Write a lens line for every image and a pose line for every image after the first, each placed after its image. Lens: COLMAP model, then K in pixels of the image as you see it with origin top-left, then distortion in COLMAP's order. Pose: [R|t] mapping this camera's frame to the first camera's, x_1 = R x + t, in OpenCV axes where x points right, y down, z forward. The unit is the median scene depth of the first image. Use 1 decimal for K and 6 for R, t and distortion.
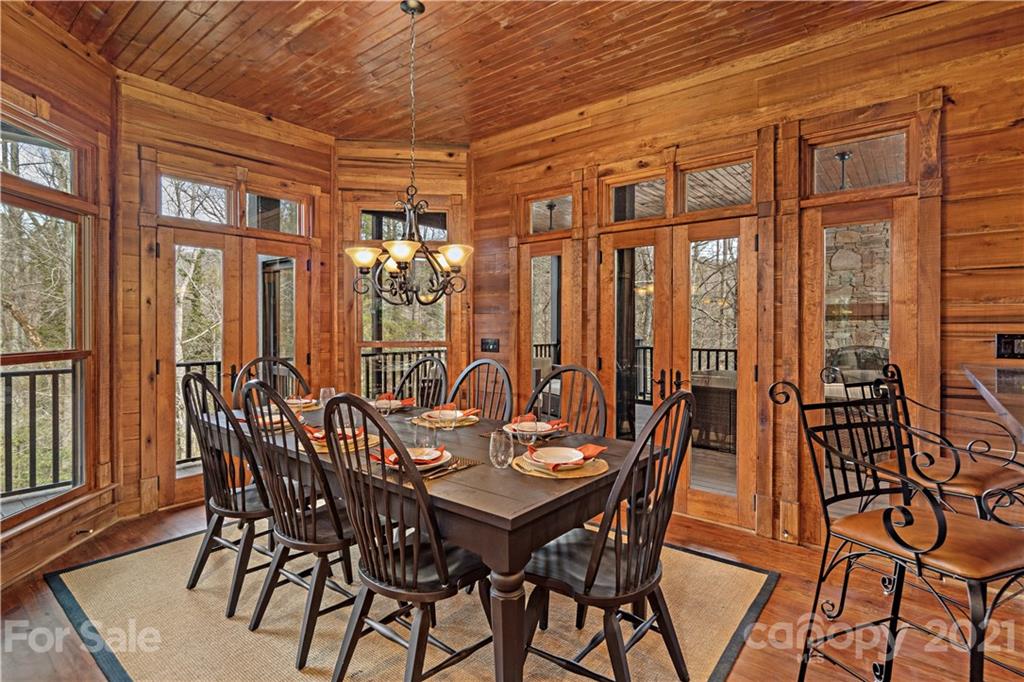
lens RADIAL K [[495.3, 0, 496.2], [0, 495.3, 330.0], [0, 0, 1]] dist [0.002634, 0.000851]
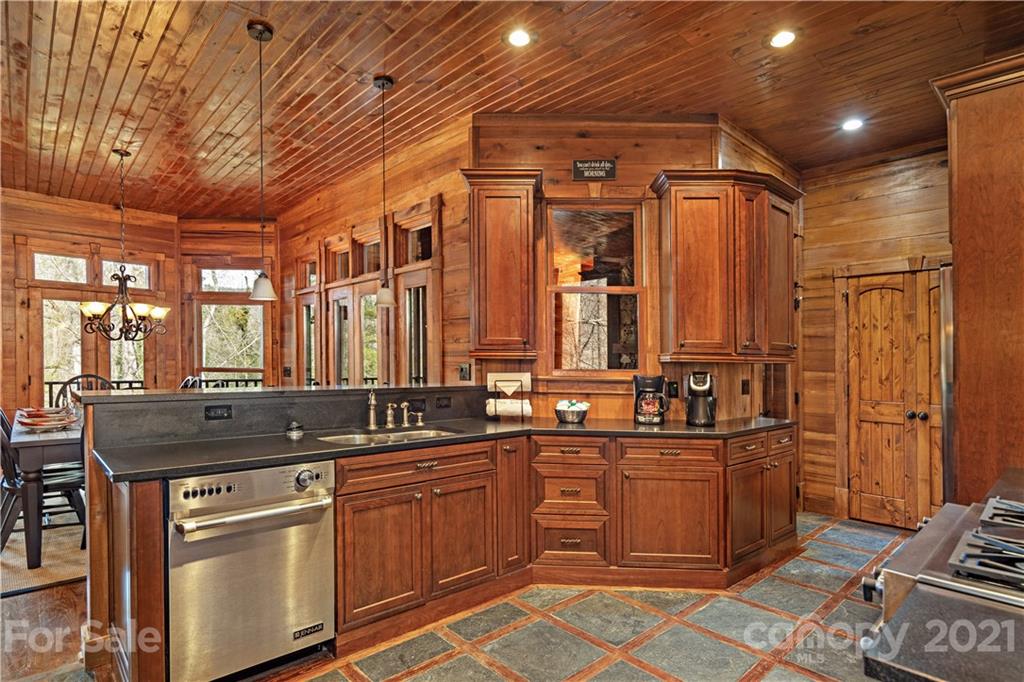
lens RADIAL K [[509.9, 0, 515.5], [0, 509.9, 365.2], [0, 0, 1]] dist [-0.001020, 0.000648]
pose [[0.991740, 0.011829, -0.127719, 0.891506], [-0.011331, 0.999925, 0.004630, 0.002875], [0.127764, -0.003144, 0.991800, -0.313822]]
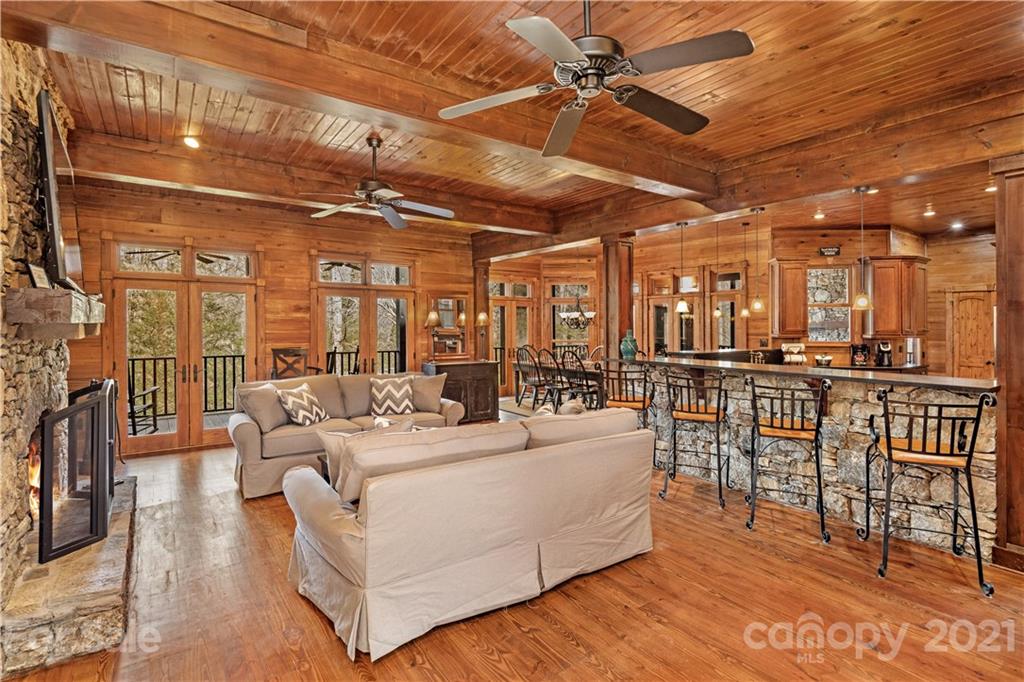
lens RADIAL K [[509.9, 0, 508.7], [0, 509.9, 338.3], [0, 0, 1]] dist [-0.001020, 0.000648]
pose [[0.969913, 0.005326, -0.243394, 0.150704], [0.000223, 0.999741, 0.022765, -0.047558], [0.243452, -0.022134, 0.969660, -1.704971]]
